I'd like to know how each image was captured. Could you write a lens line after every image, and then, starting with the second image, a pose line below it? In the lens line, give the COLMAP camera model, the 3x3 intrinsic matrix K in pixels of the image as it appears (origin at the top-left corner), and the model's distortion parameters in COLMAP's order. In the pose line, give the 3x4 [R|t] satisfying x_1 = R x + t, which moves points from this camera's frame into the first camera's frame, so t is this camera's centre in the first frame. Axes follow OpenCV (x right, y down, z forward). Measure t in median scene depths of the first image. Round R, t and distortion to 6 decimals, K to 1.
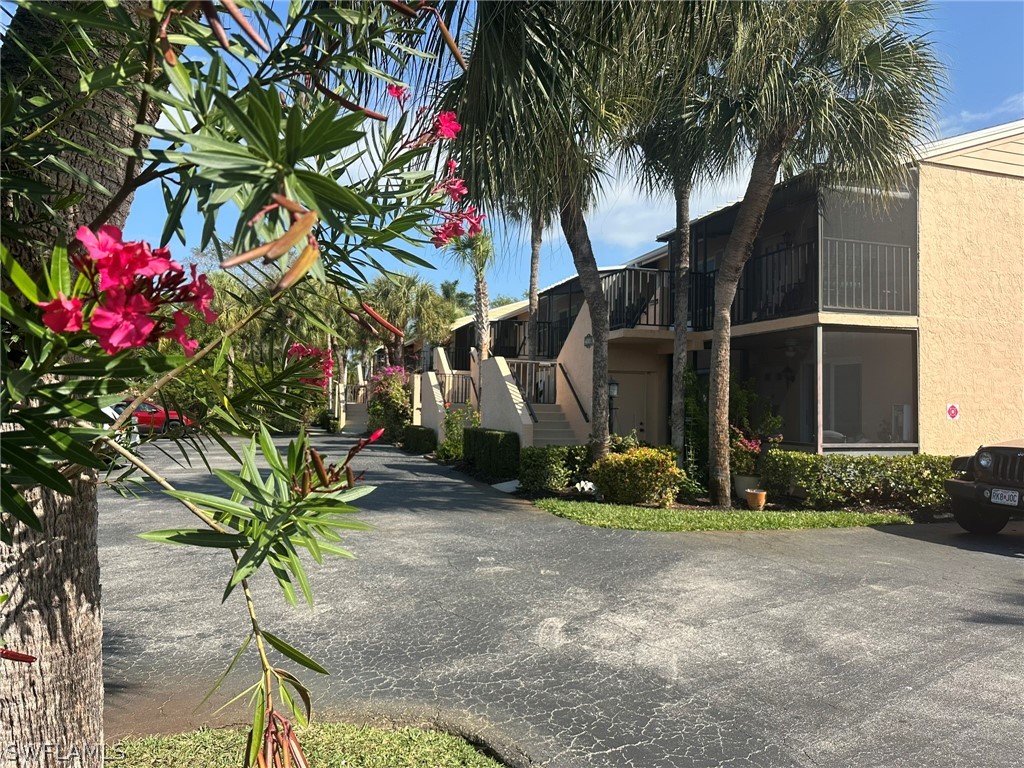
lens RADIAL K [[727.8, 0, 512.0], [0, 727.8, 384.0], [0, 0, 1]] dist [0.064688, -0.080047]
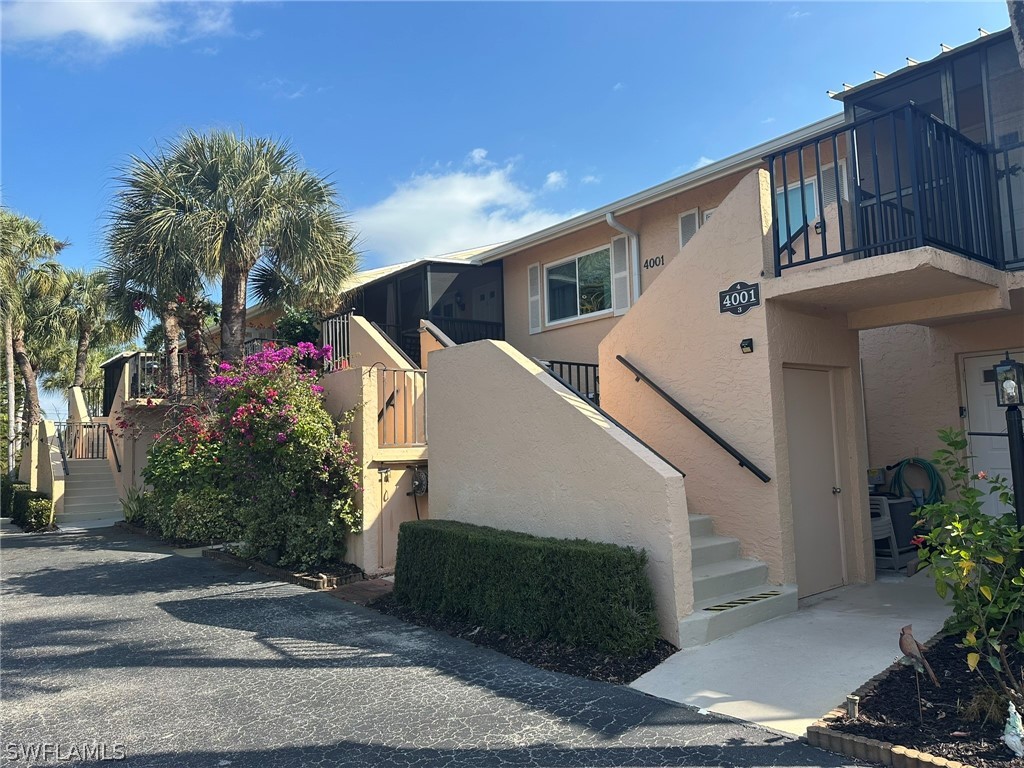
lens RADIAL K [[727.8, 0, 512.0], [0, 727.8, 384.0], [0, 0, 1]] dist [0.064688, -0.080047]
pose [[0.929824, -0.003985, 0.367983, -0.135202], [0.024887, 0.998333, -0.052072, 0.010591], [-0.367162, 0.057576, 0.928373, 0.460835]]
